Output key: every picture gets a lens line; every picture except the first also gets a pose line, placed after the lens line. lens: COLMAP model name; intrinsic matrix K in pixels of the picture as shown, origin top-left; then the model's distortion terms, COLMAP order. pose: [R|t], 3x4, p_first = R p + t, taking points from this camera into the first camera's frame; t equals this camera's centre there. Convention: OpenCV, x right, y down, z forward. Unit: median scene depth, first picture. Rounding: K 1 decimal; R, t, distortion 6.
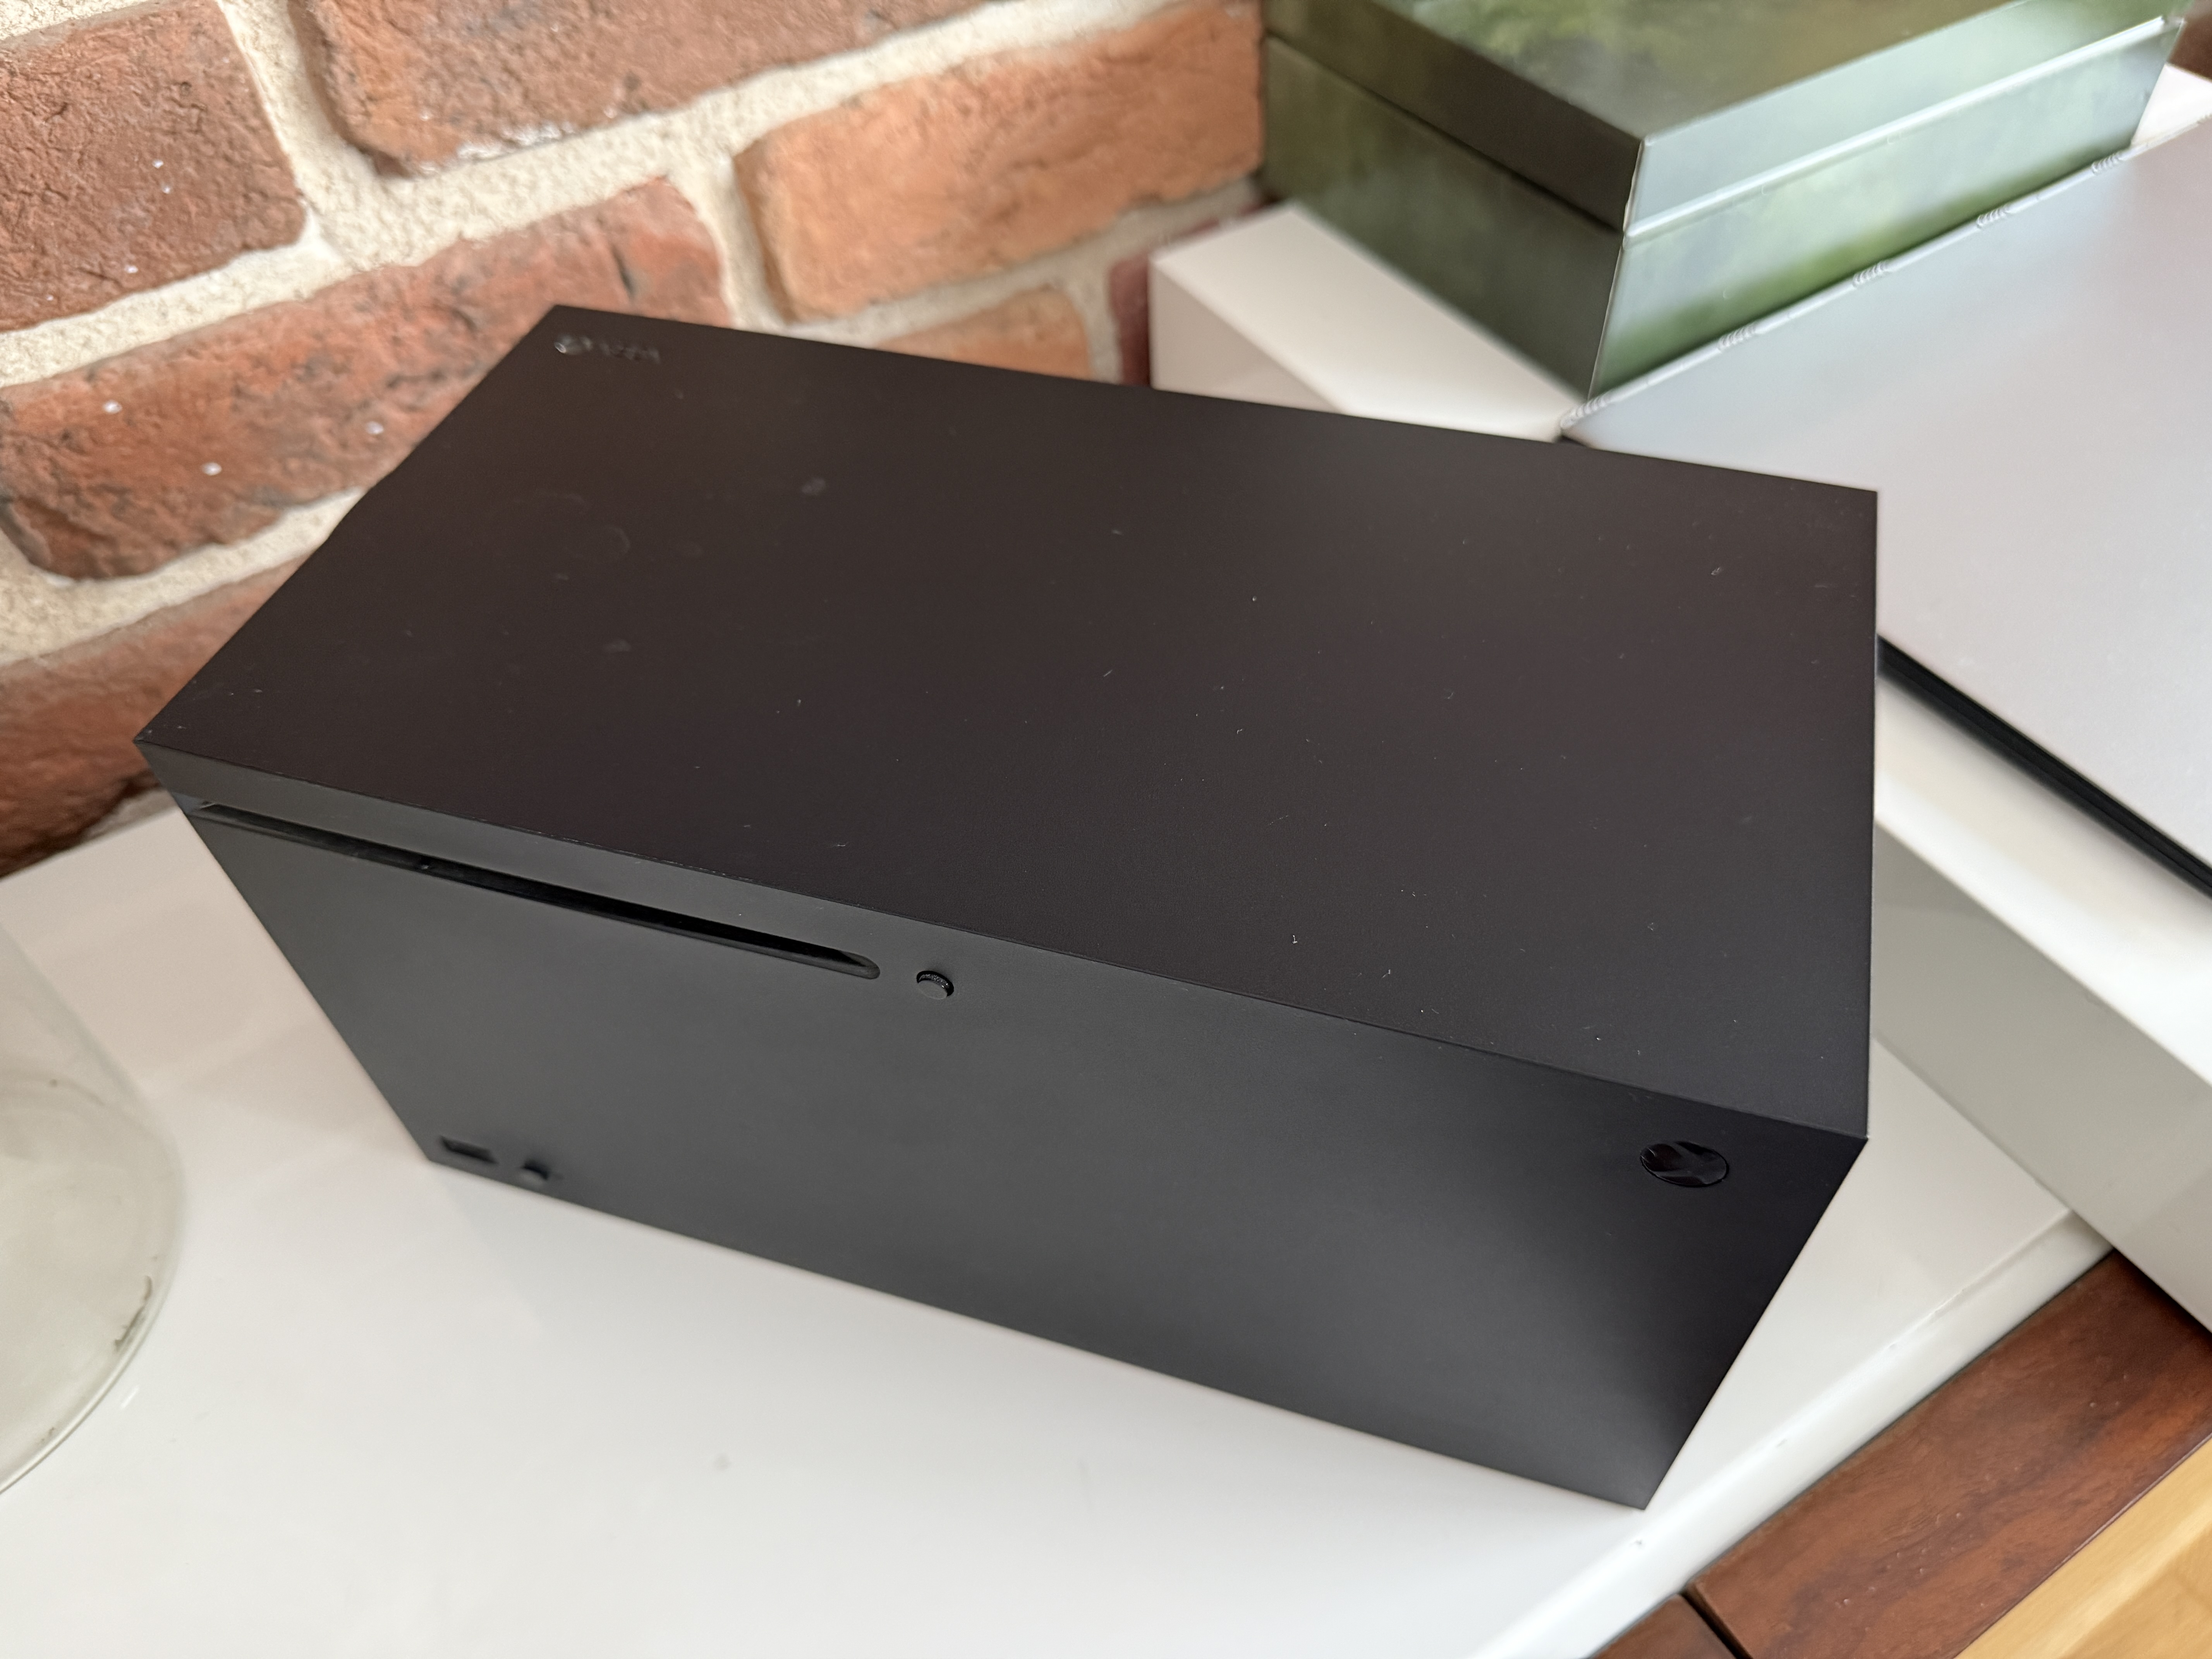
lens RADIAL K [[1584.1, 0, 1097.1], [0, 1584.1, 833.5], [0, 0, 1]] dist [-0.002887, -0.001327]
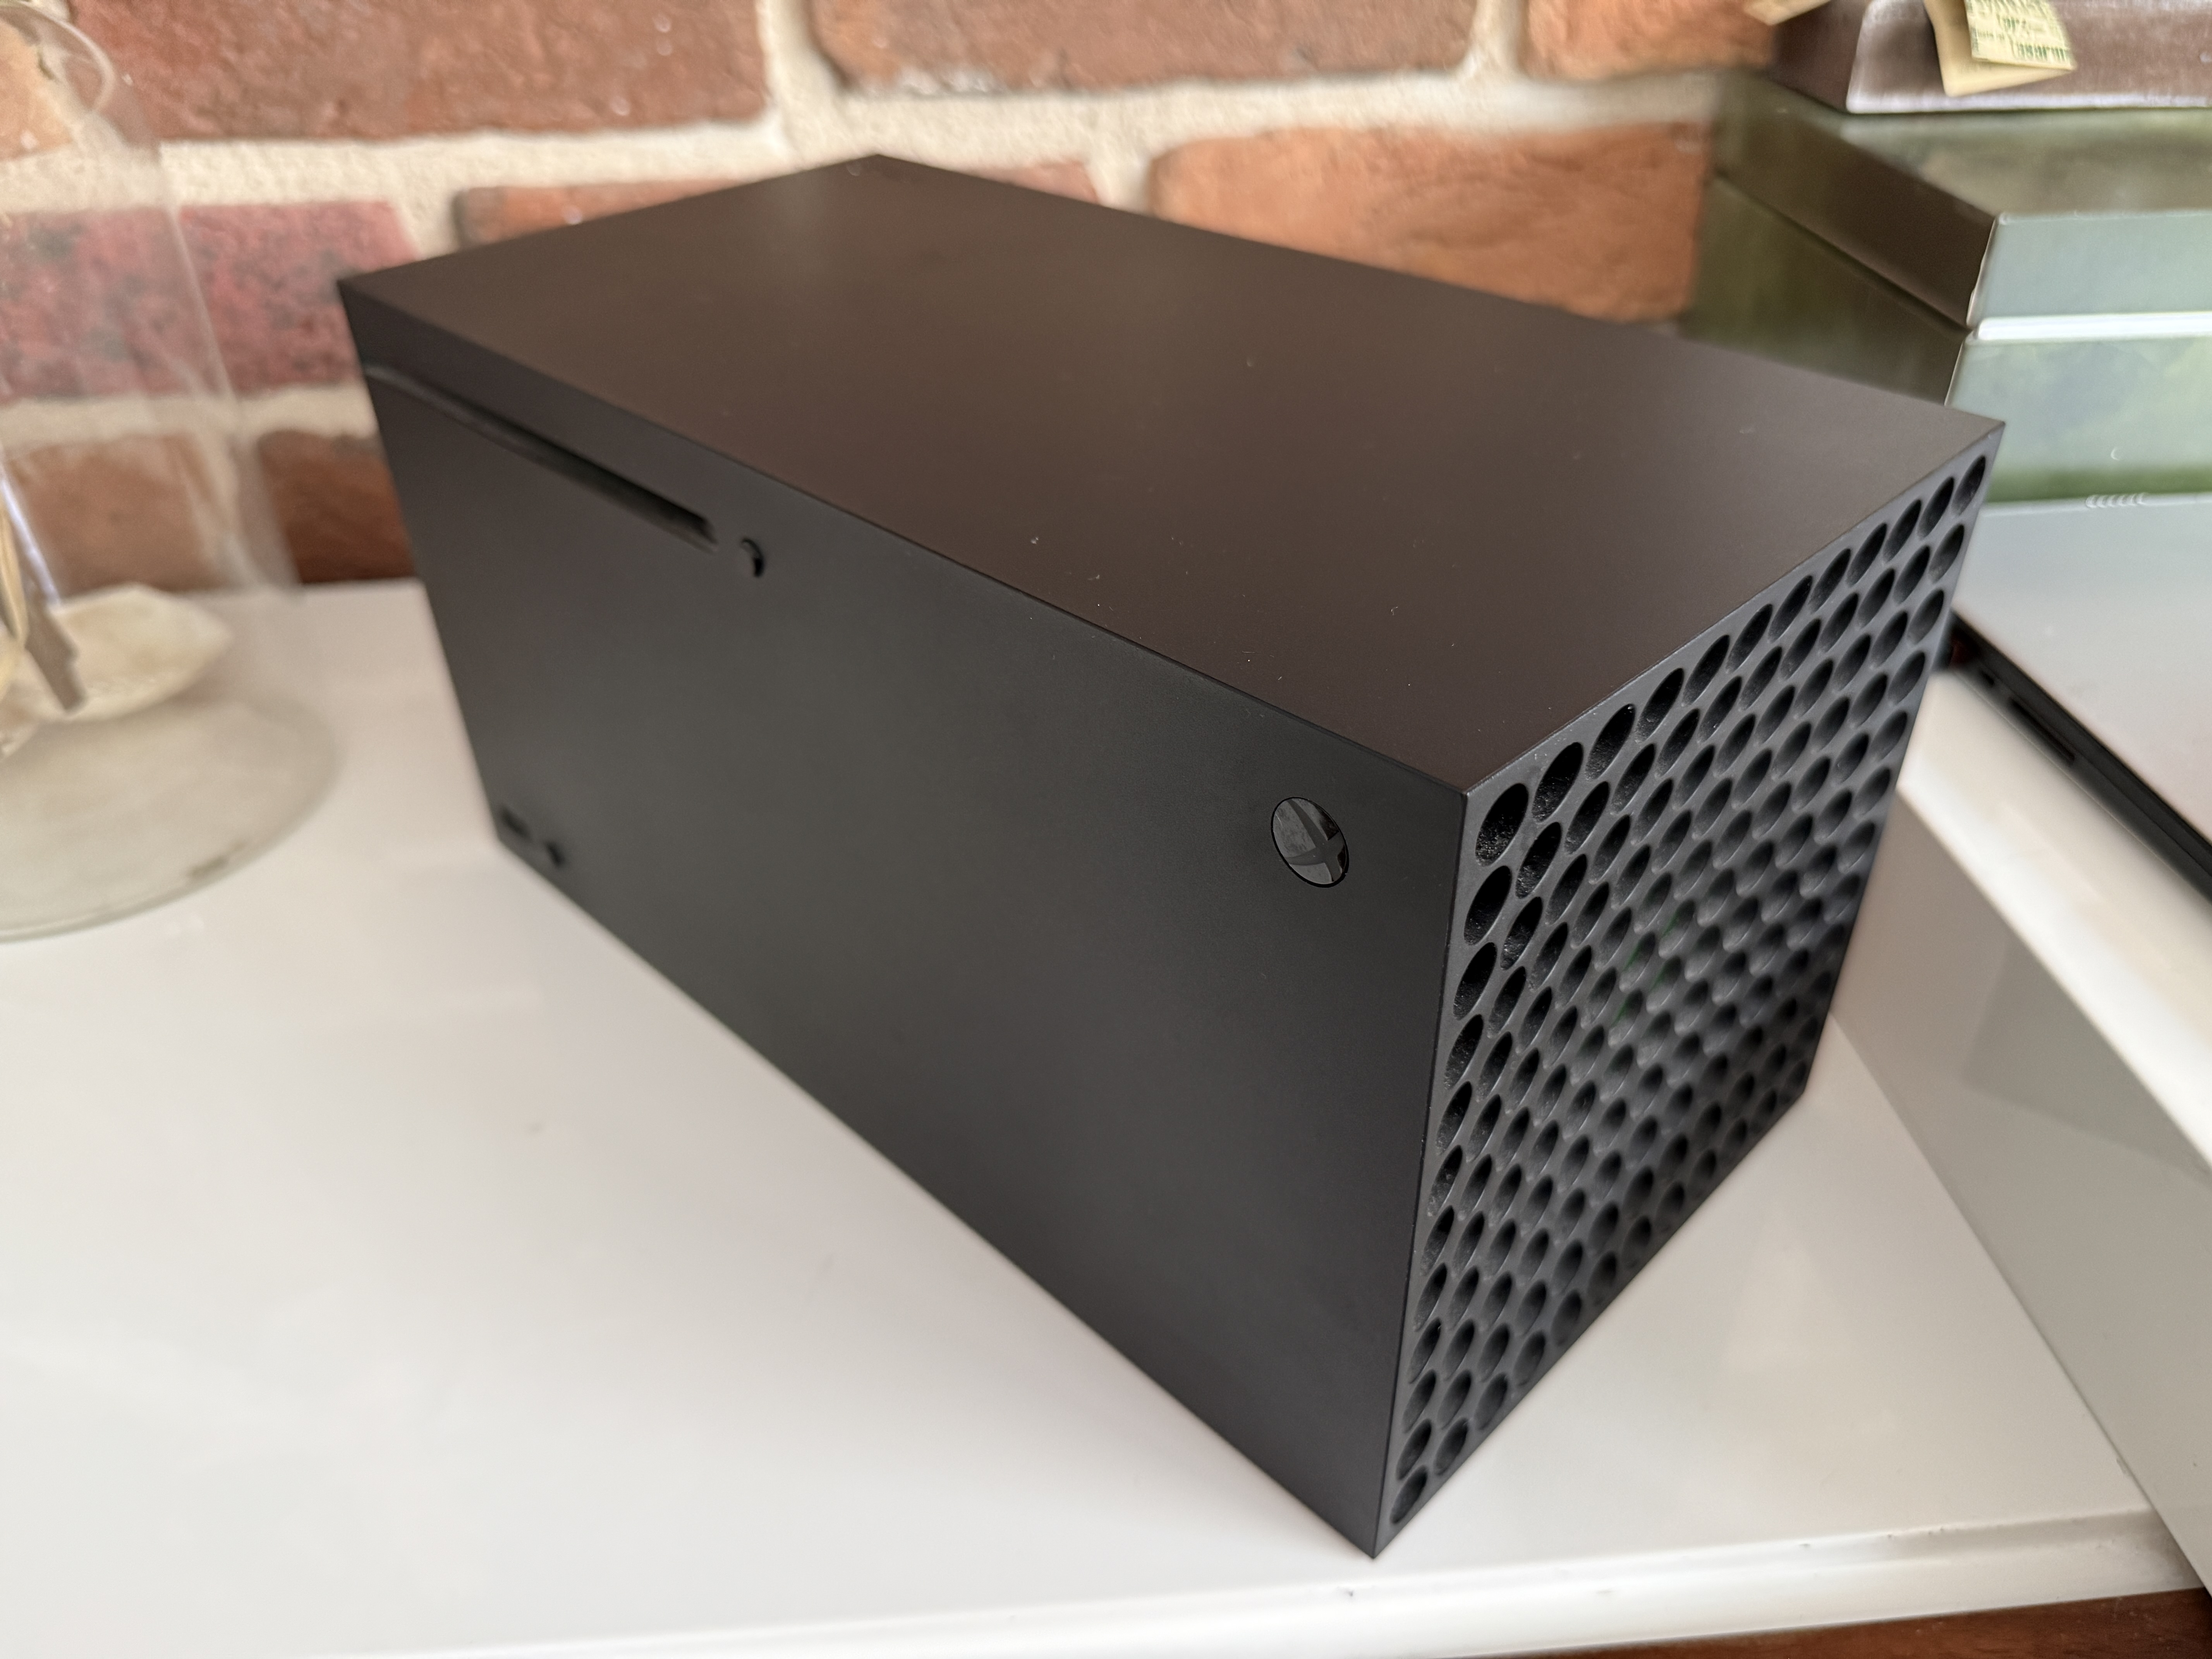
lens RADIAL K [[1584.1, 0, 1115.2], [0, 1584.1, 824.2], [0, 0, 1]] dist [-0.002887, -0.001327]
pose [[0.892767, 0.288310, -0.346185, 0.266241], [-0.354181, 0.924052, -0.143820, 0.166029], [0.278429, 0.251010, 0.927077, 0.093105]]
